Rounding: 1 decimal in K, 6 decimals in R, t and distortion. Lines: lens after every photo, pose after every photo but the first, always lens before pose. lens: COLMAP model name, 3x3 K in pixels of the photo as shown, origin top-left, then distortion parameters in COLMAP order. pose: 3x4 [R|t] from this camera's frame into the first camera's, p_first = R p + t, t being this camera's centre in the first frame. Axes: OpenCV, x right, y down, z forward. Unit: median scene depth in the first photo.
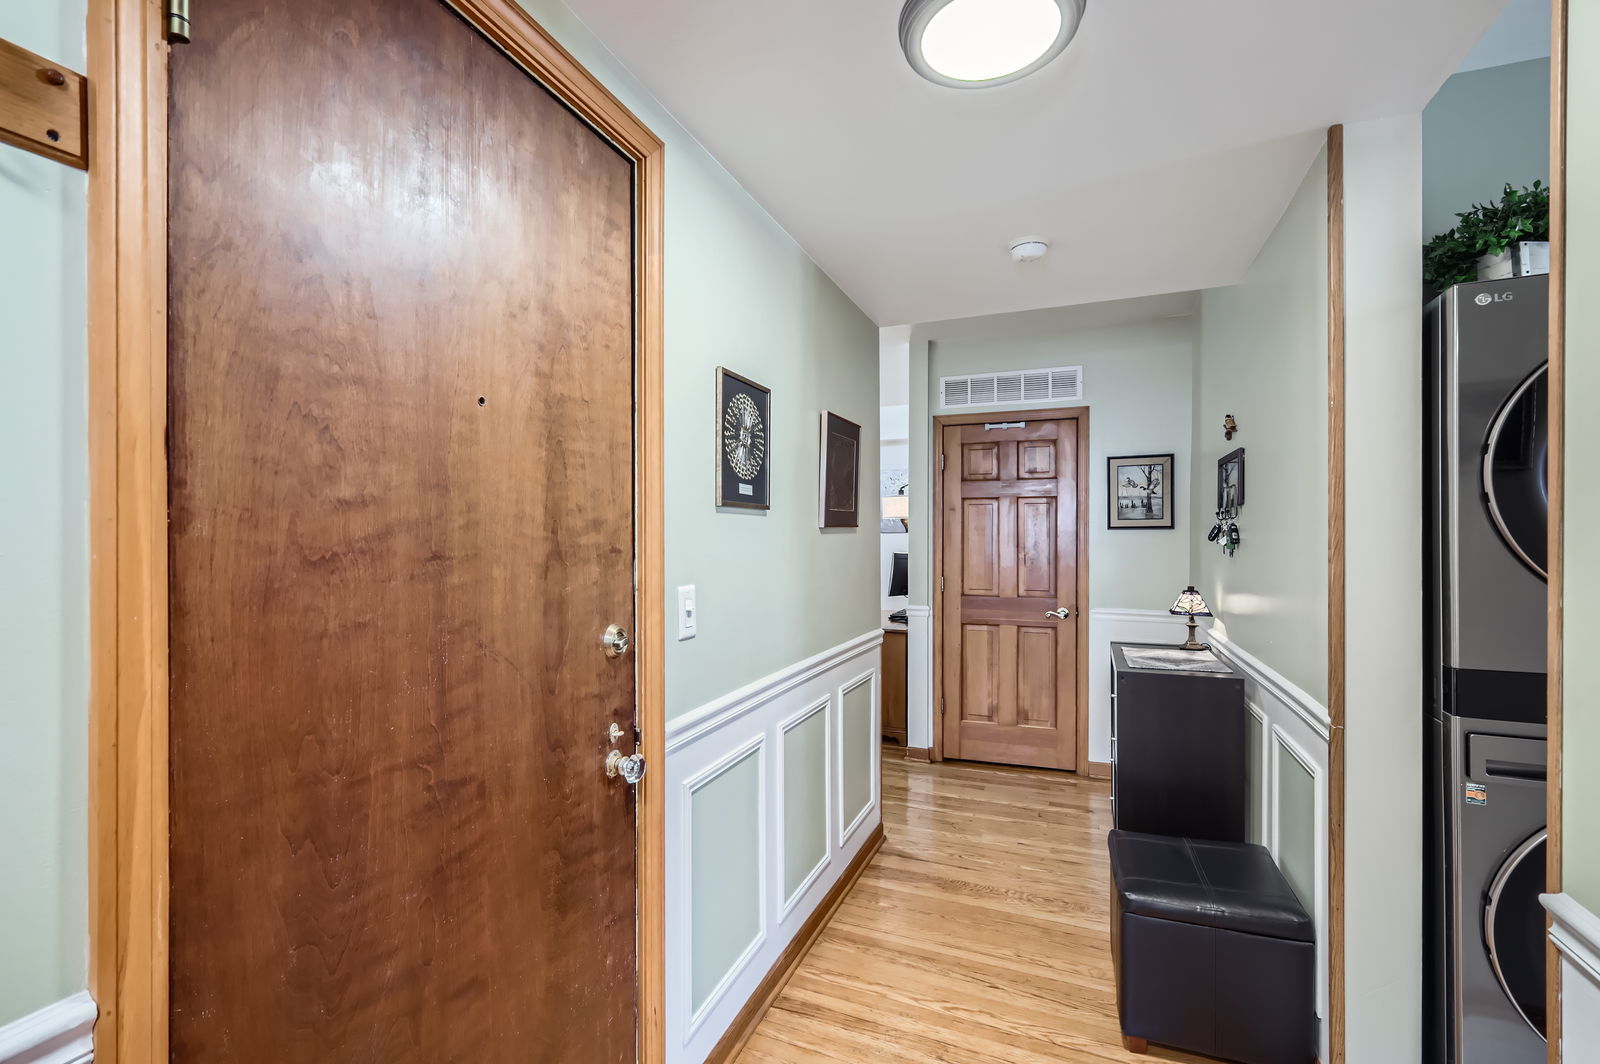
lens RADIAL K [[710.2, 0, 795.7], [0, 710.2, 534.4], [0, 0, 1]] dist [0.001827, 0.000468]
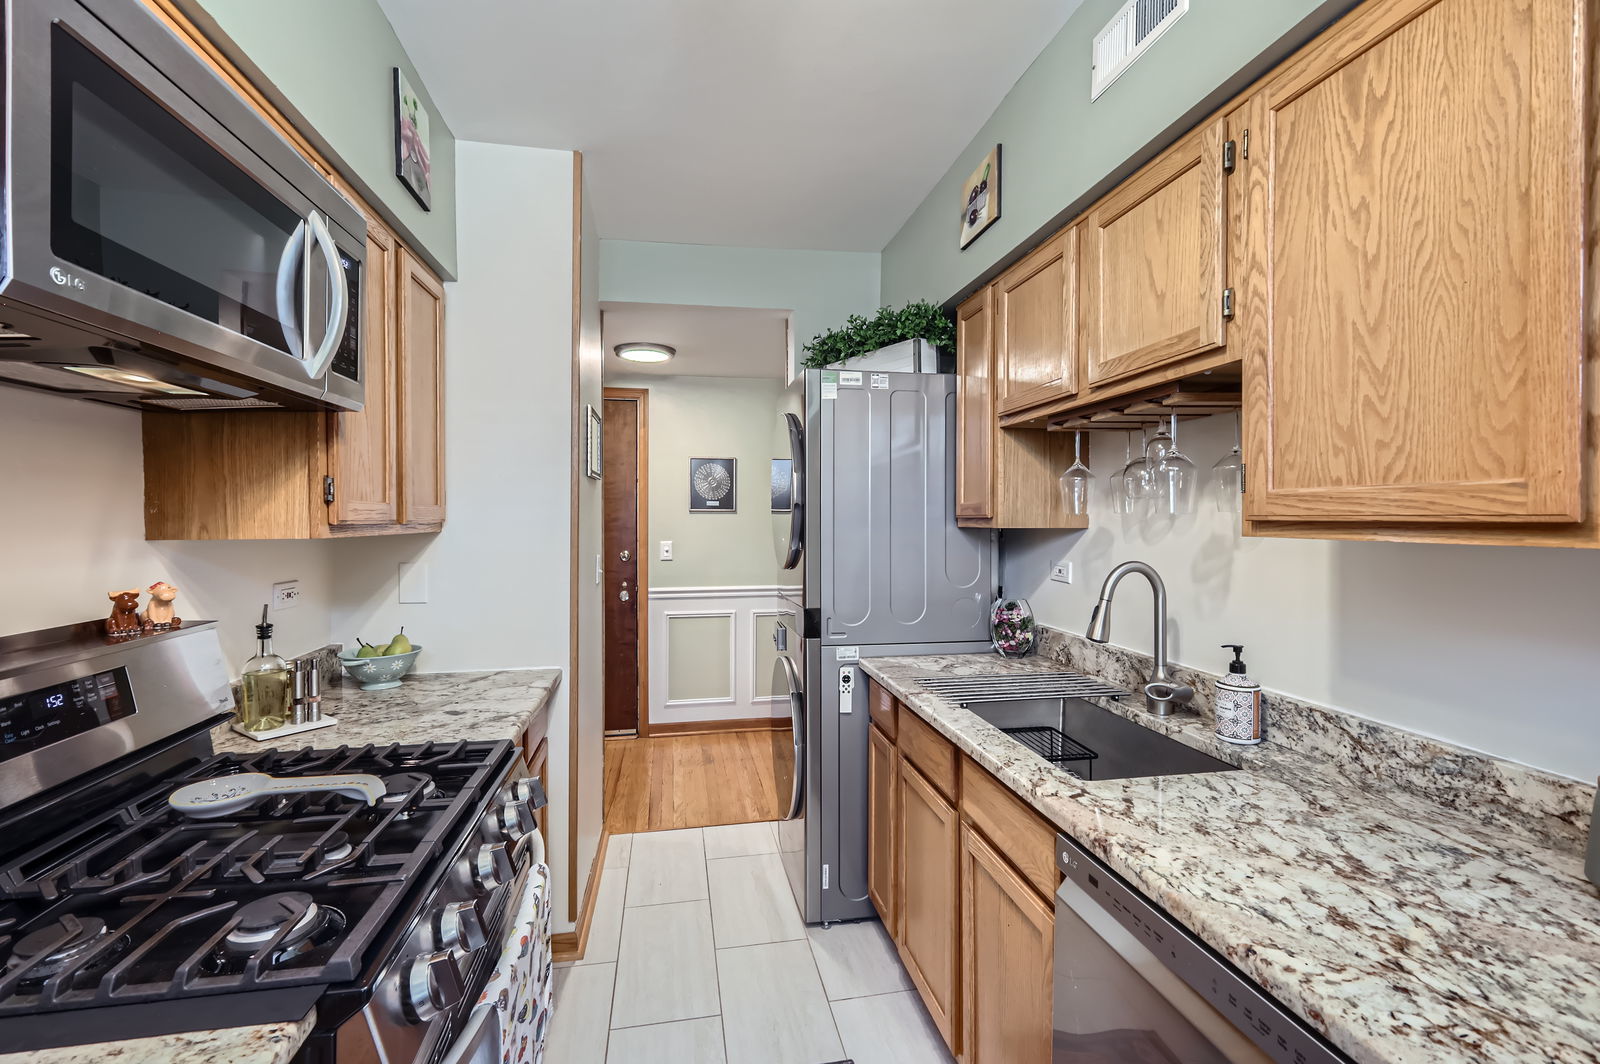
lens RADIAL K [[710.2, 0, 802.0], [0, 710.2, 522.1], [0, 0, 1]] dist [0.001827, 0.000468]
pose [[0.543276, 0.007682, -0.839519, 2.472832], [-0.001411, 0.999965, 0.008237, -0.025626], [0.839553, -0.003291, 0.543268, -0.051601]]
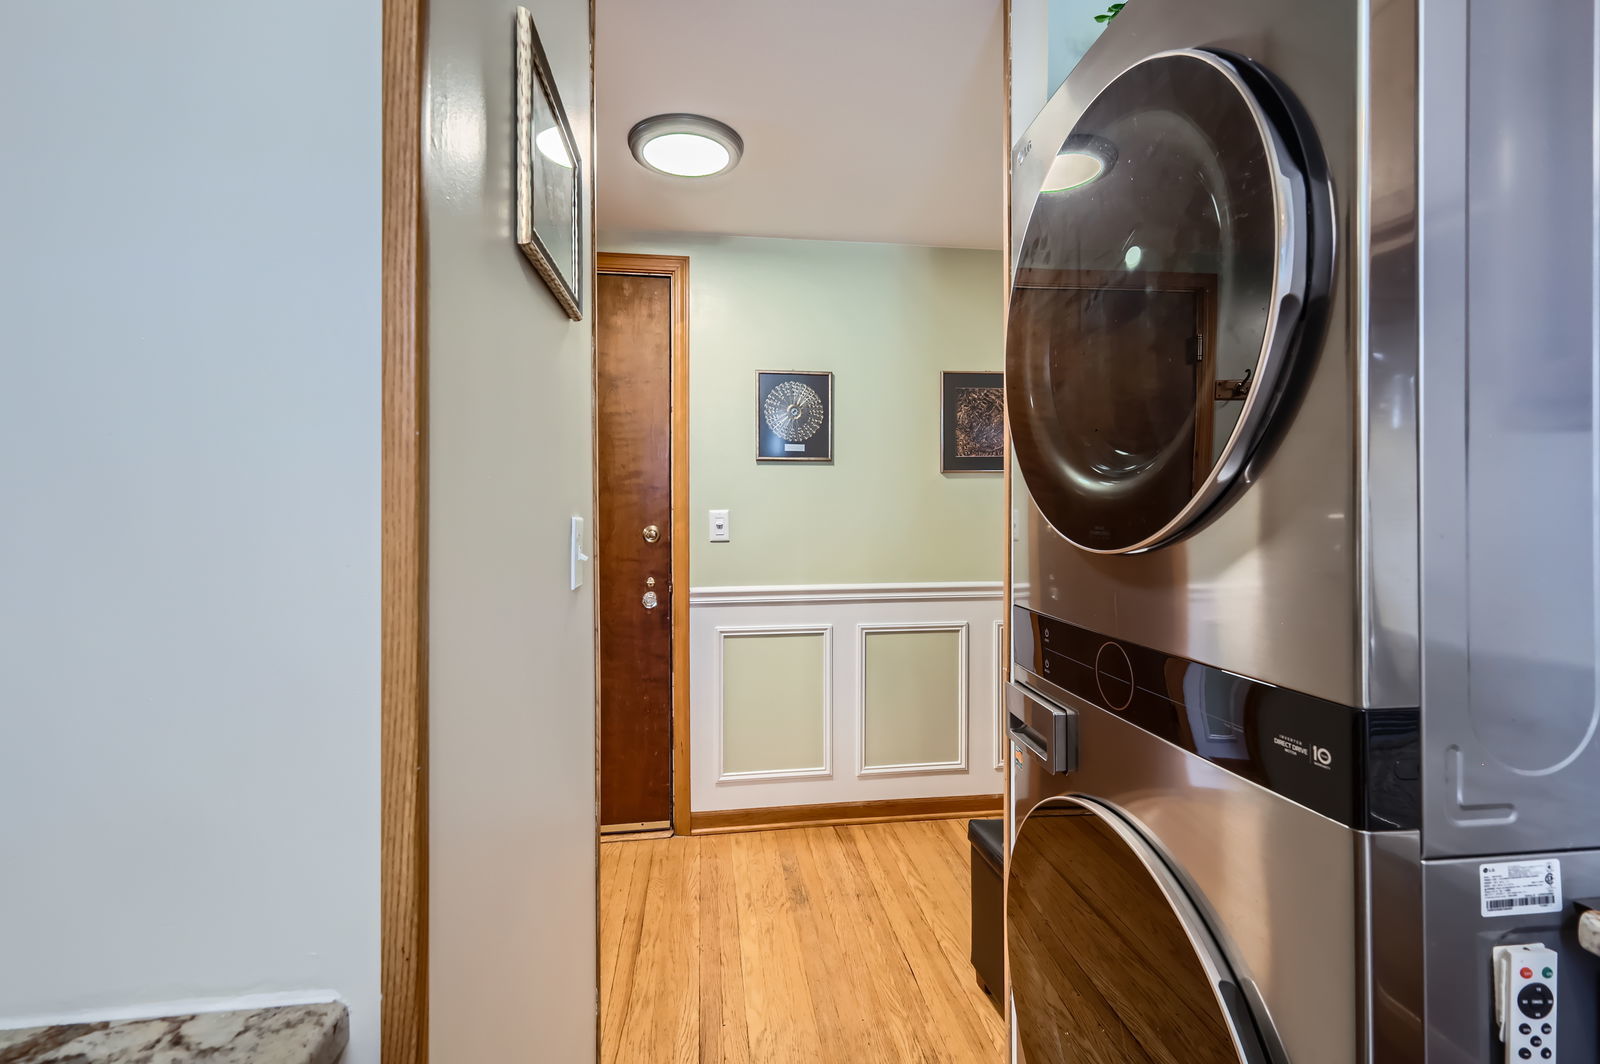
lens RADIAL K [[710.2, 0, 803.3], [0, 710.2, 501.5], [0, 0, 1]] dist [0.001827, 0.000468]
pose [[0.510402, -0.004684, -0.859923, 1.400195], [0.003510, 0.999988, -0.003364, 0.059988], [0.859929, -0.001301, 0.510413, 0.325617]]
